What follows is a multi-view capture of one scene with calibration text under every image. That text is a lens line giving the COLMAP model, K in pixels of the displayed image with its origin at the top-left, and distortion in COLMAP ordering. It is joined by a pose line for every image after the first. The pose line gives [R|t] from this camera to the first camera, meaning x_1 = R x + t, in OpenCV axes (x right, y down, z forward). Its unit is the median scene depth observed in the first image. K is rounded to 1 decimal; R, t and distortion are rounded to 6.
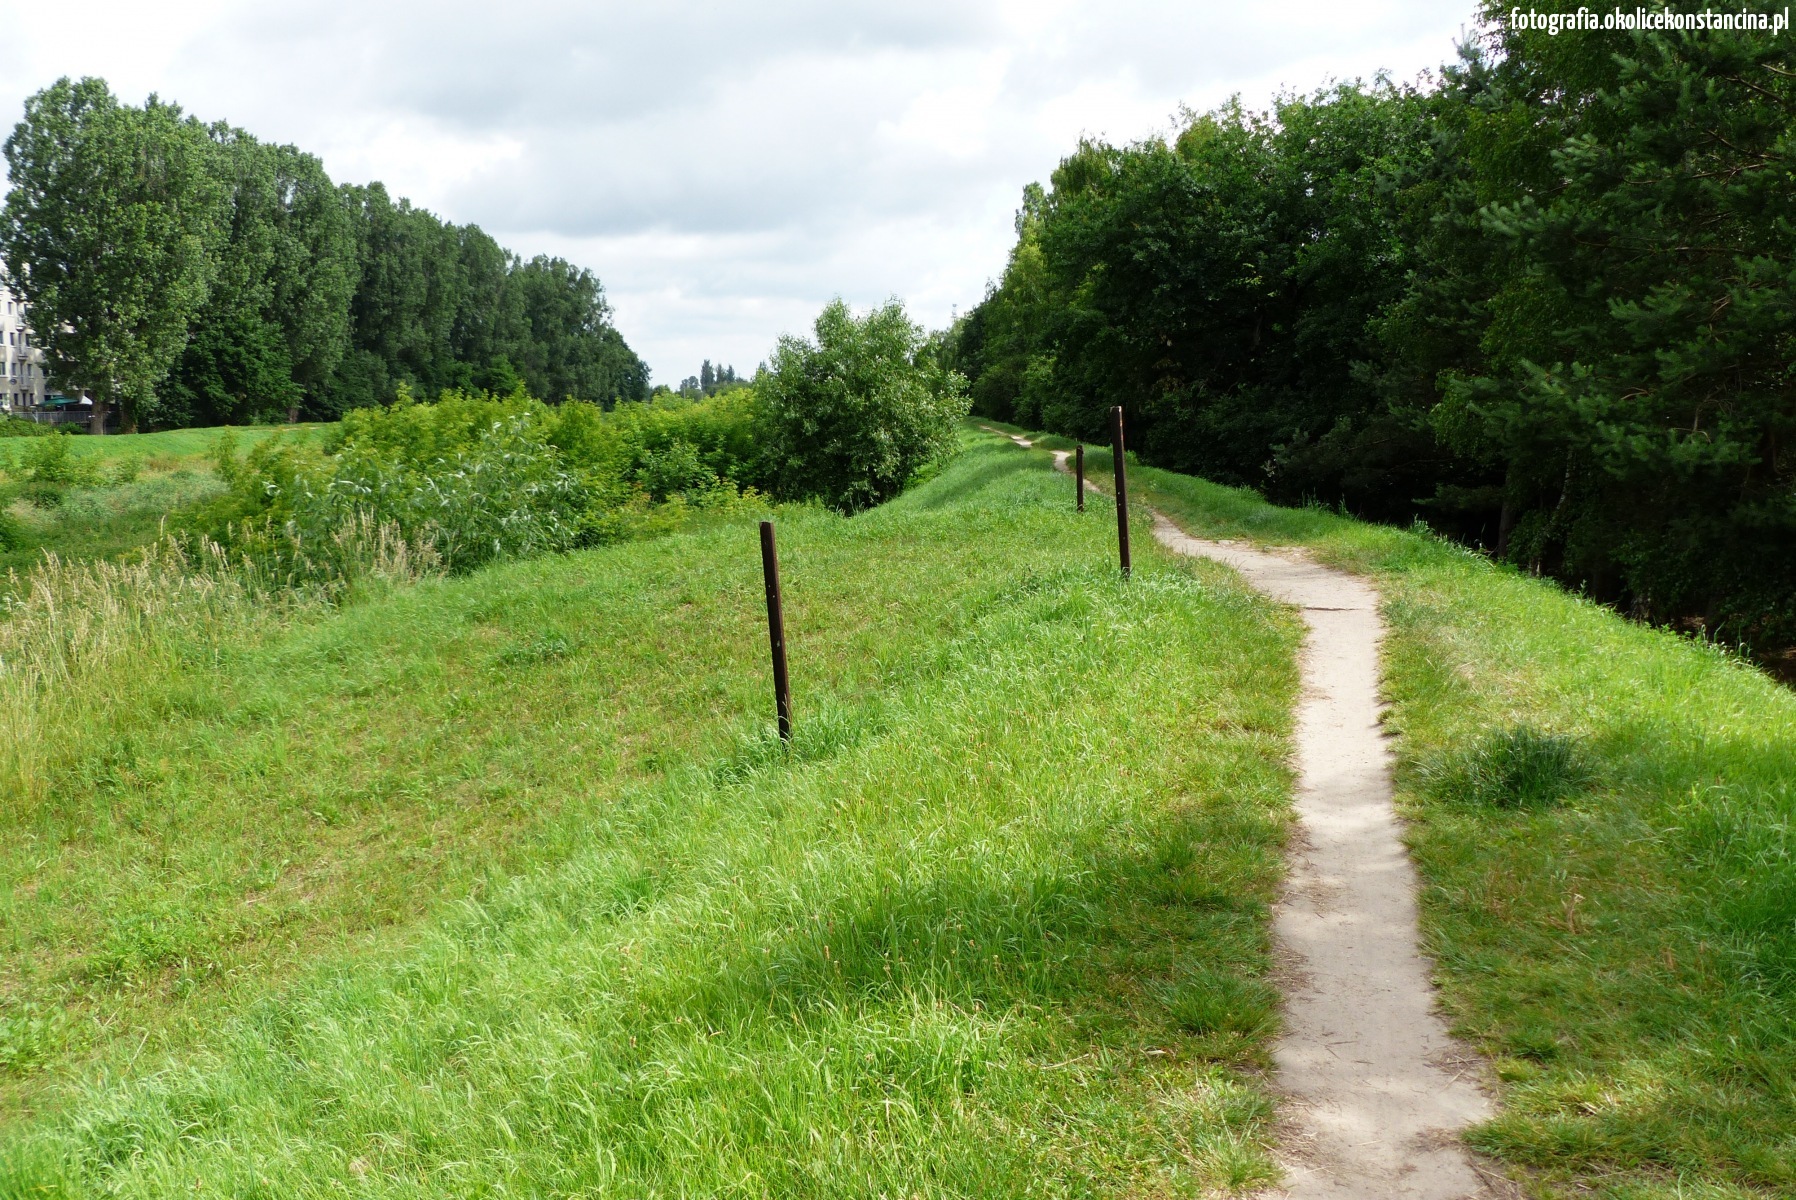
lens RADIAL K [[1570.7, 0, 898.0], [0, 1570.7, 600.0], [0, 0, 1]] dist [-0.130311, 0.006804]
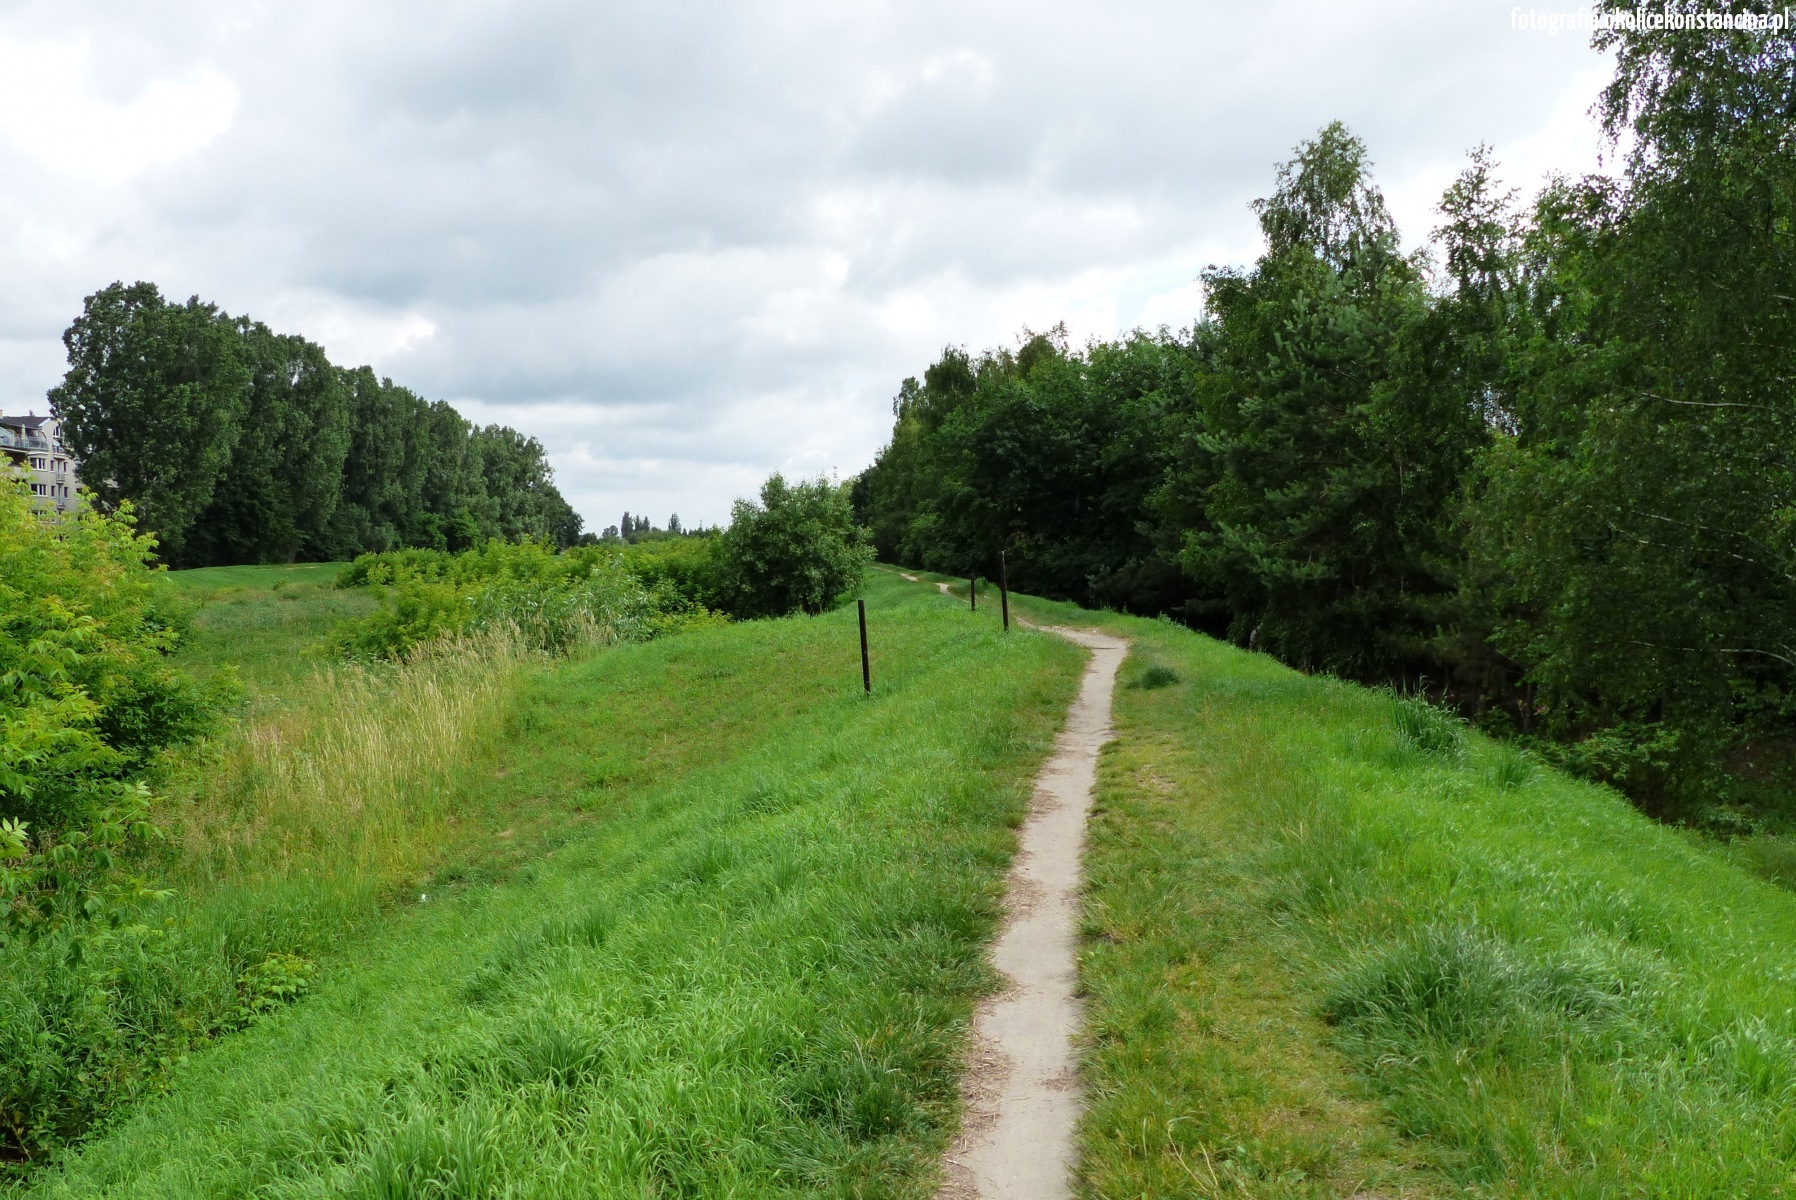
lens RADIAL K [[1631.4, 0, 898.0], [0, 1631.4, 582.0], [0, 0, 1]] dist [-0.392281, -0.001438]
pose [[0.994723, 0.000116, 0.102597, -0.046559], [0.010581, 0.994552, -0.103707, 0.029856], [-0.102050, 0.104245, 0.989302, -0.239380]]
